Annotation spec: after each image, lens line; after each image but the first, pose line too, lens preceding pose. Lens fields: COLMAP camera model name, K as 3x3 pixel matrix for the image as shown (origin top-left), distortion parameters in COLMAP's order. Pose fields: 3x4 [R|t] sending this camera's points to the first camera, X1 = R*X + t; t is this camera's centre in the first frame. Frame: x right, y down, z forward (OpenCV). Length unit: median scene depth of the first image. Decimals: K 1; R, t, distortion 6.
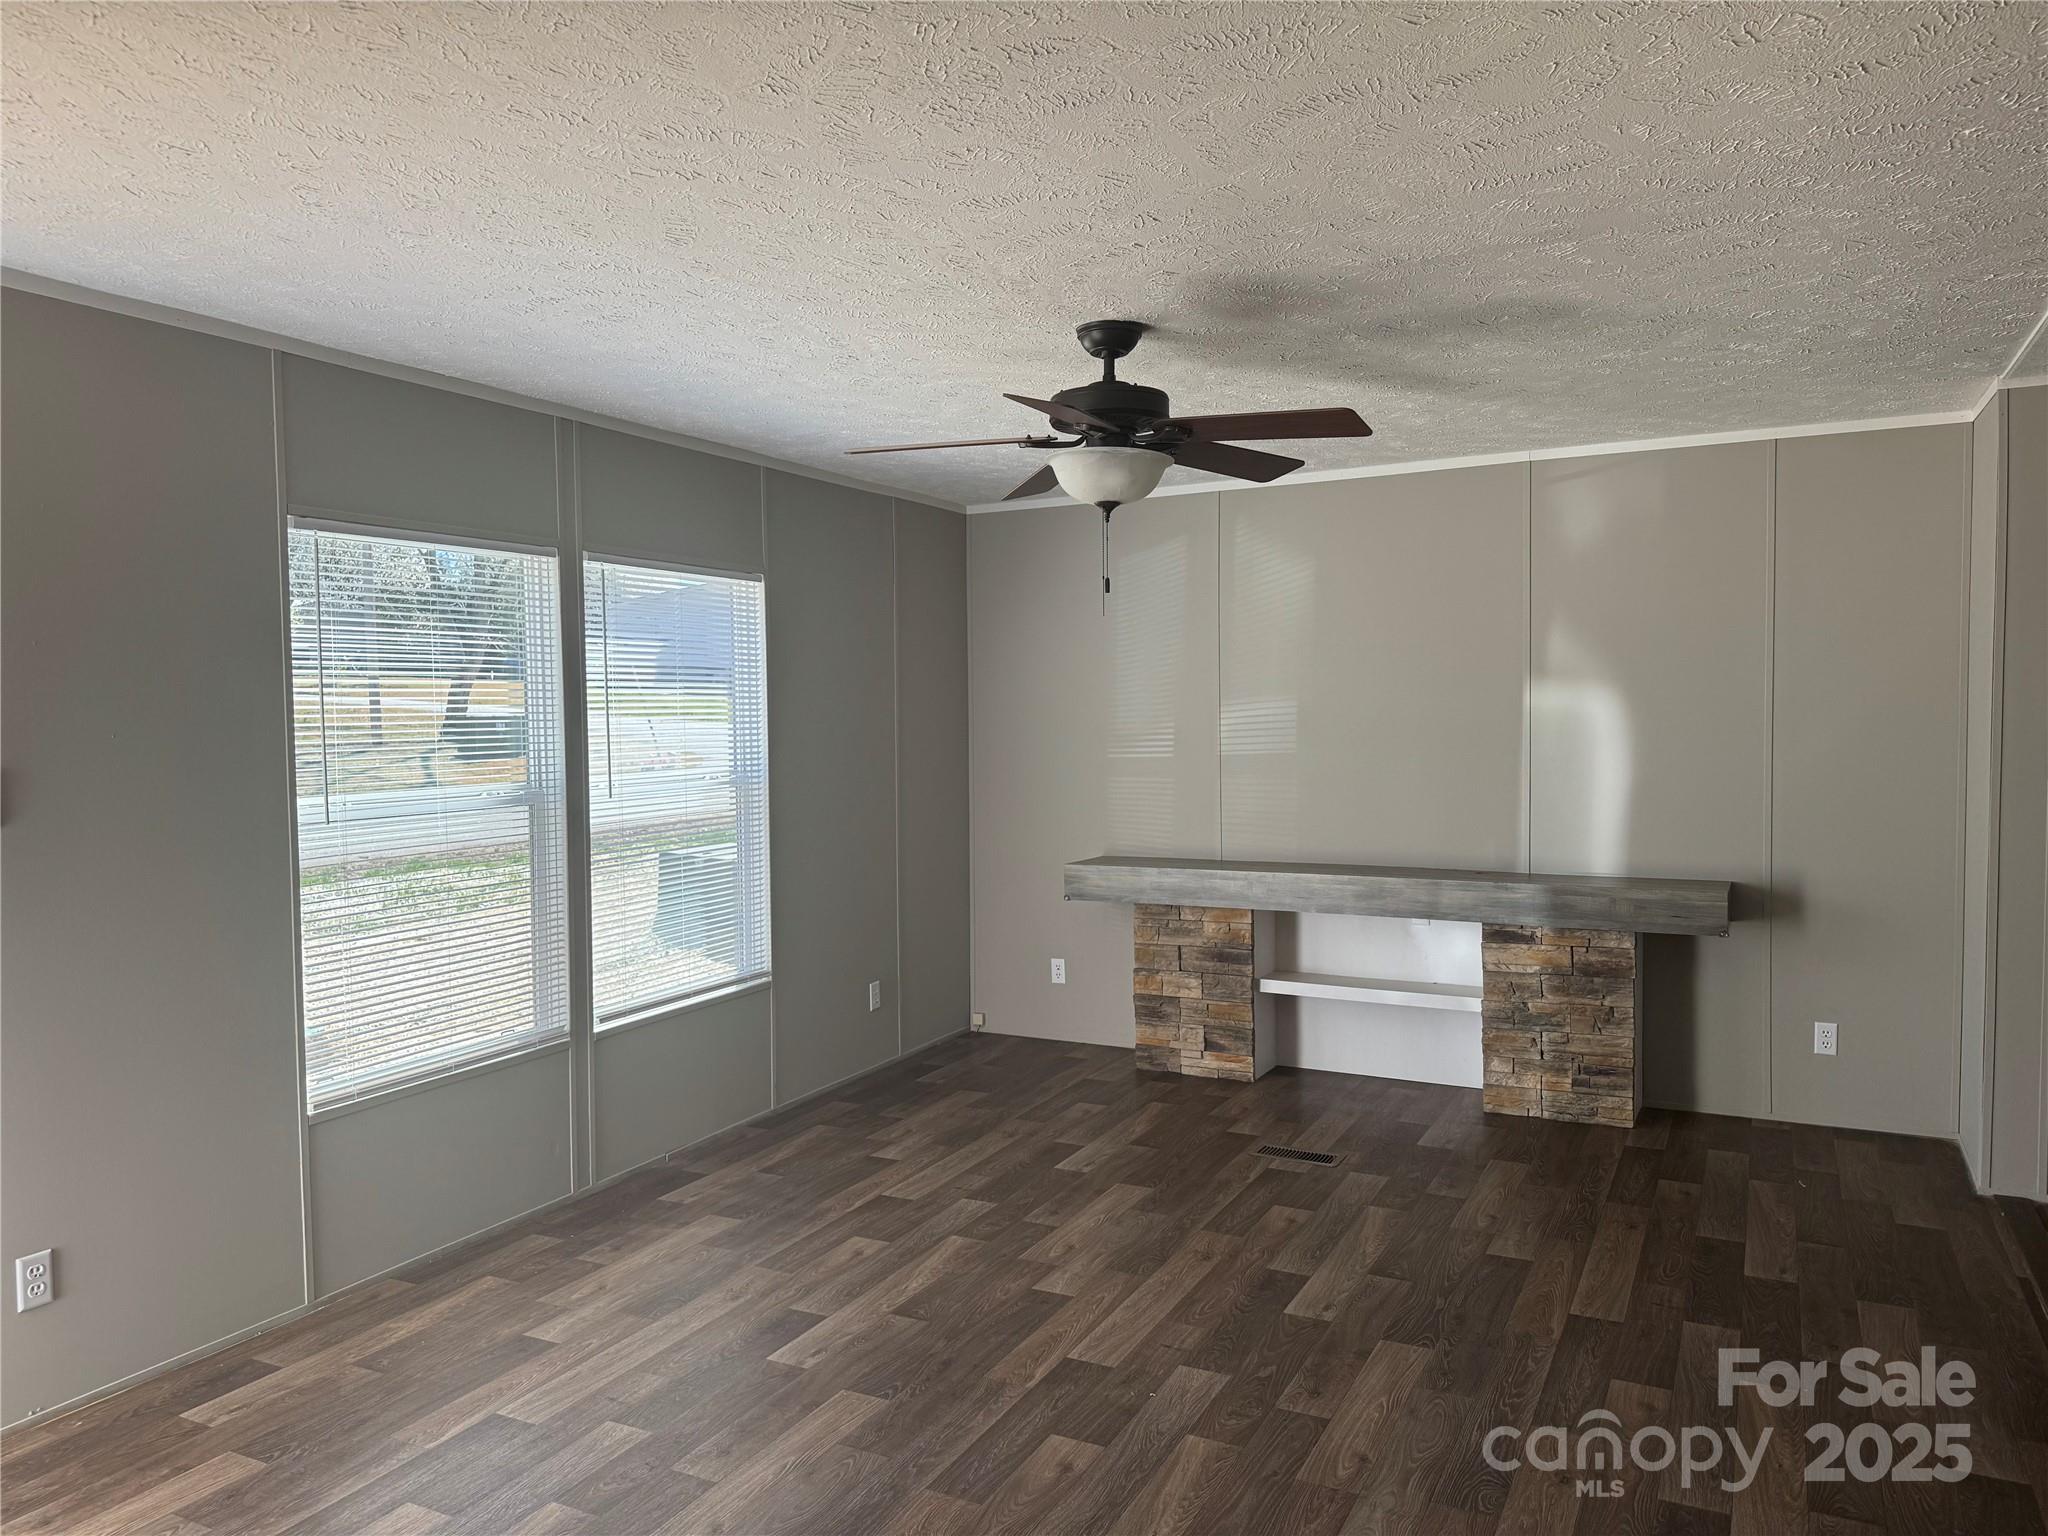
lens RADIAL K [[1443.7, 0, 990.4], [0, 1443.7, 767.4], [0, 0, 1]] dist [0.066525, -0.089785]
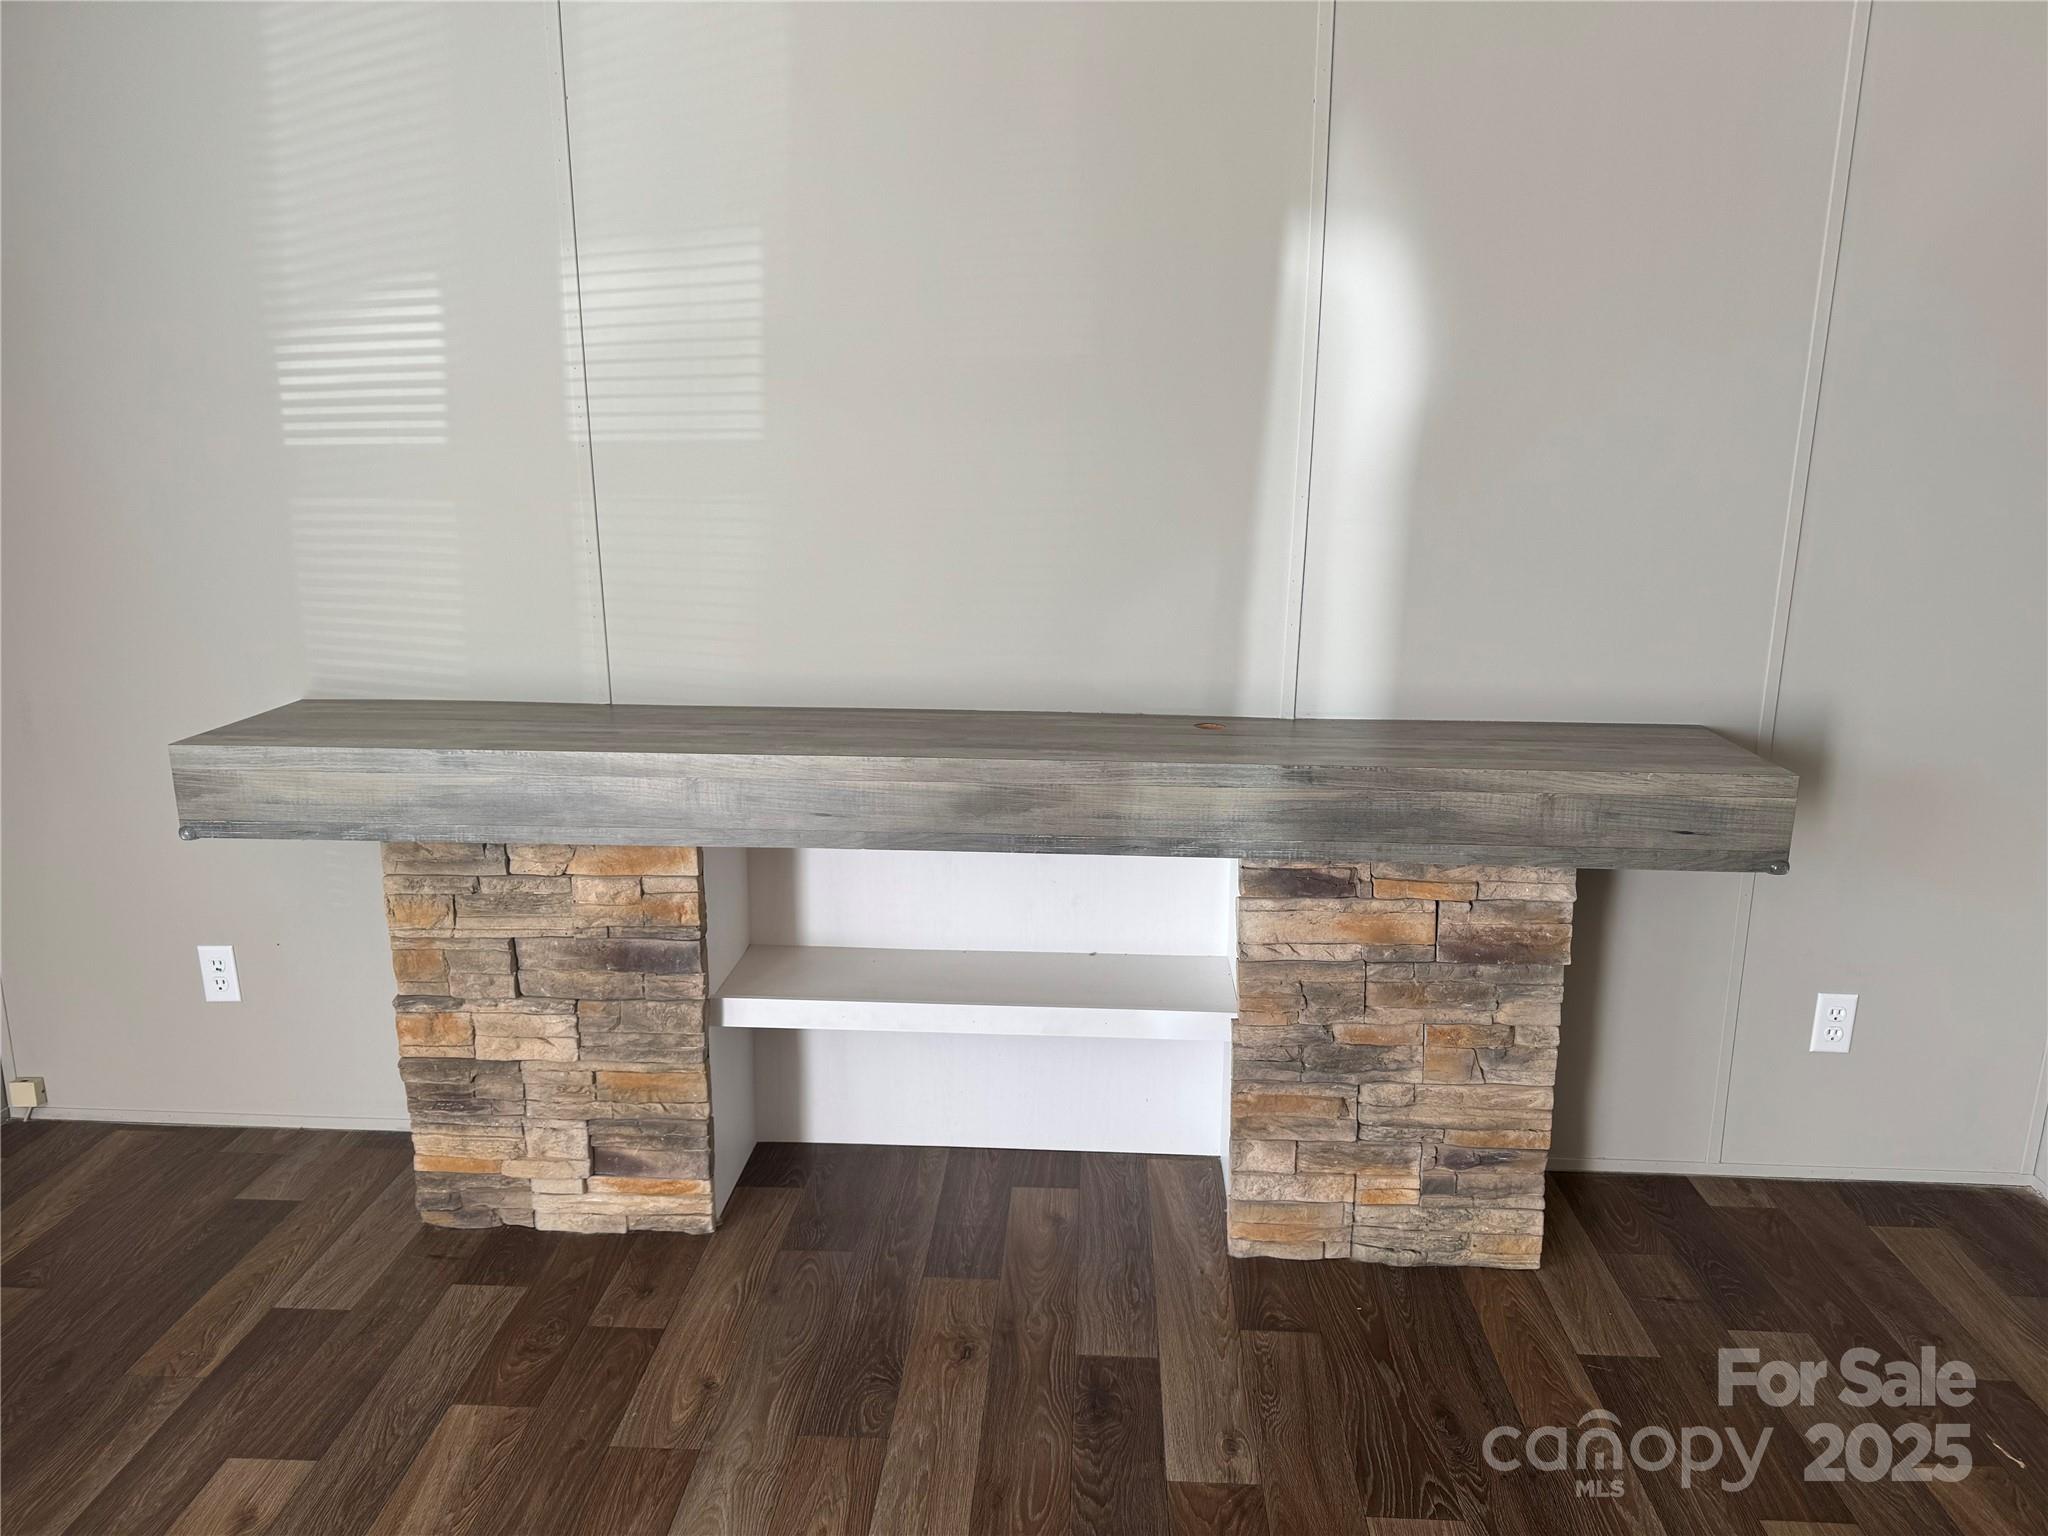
lens RADIAL K [[1443.7, 0, 1034.8], [0, 1443.7, 767.0], [0, 0, 1]] dist [0.066525, -0.089785]
pose [[0.905962, -0.078932, 0.415937, 0.108931], [-0.004876, 0.980455, 0.196681, -0.001409], [-0.423332, -0.180213, 0.887870, 0.659315]]
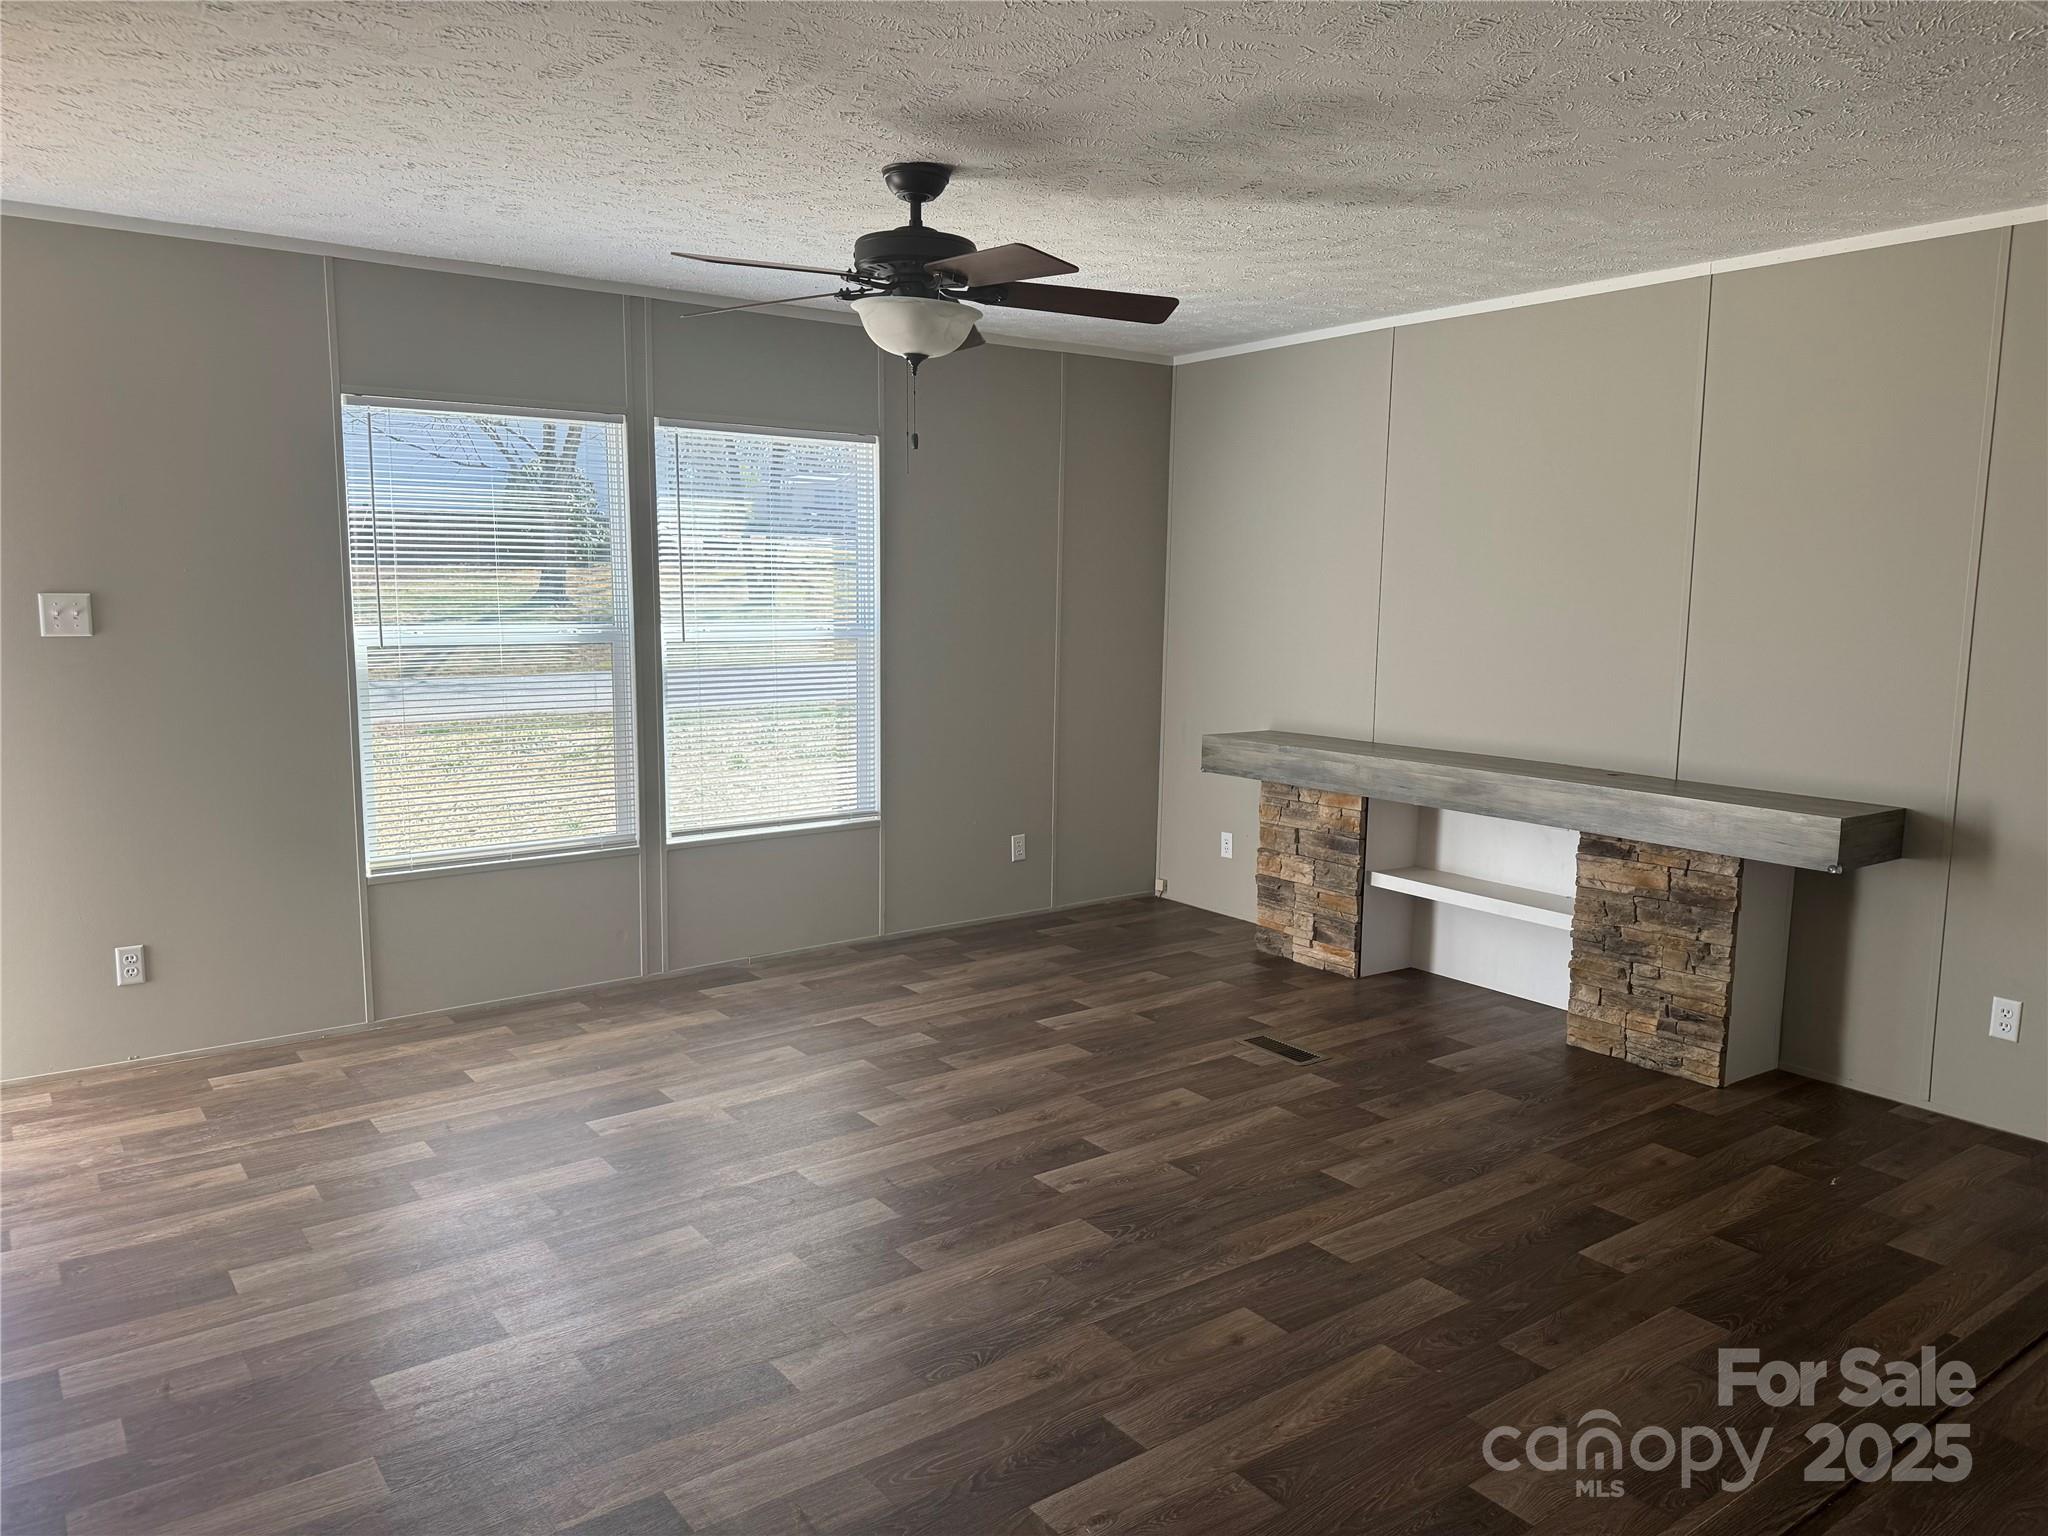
lens RADIAL K [[1443.7, 0, 1021.1], [0, 1443.7, 772.0], [0, 0, 1]] dist [0.066525, -0.089785]
pose [[0.899500, 0.080127, -0.429511, 0.411669], [-0.039809, 0.993981, 0.102062, -0.002559], [0.435104, -0.074706, 0.897276, 0.084740]]
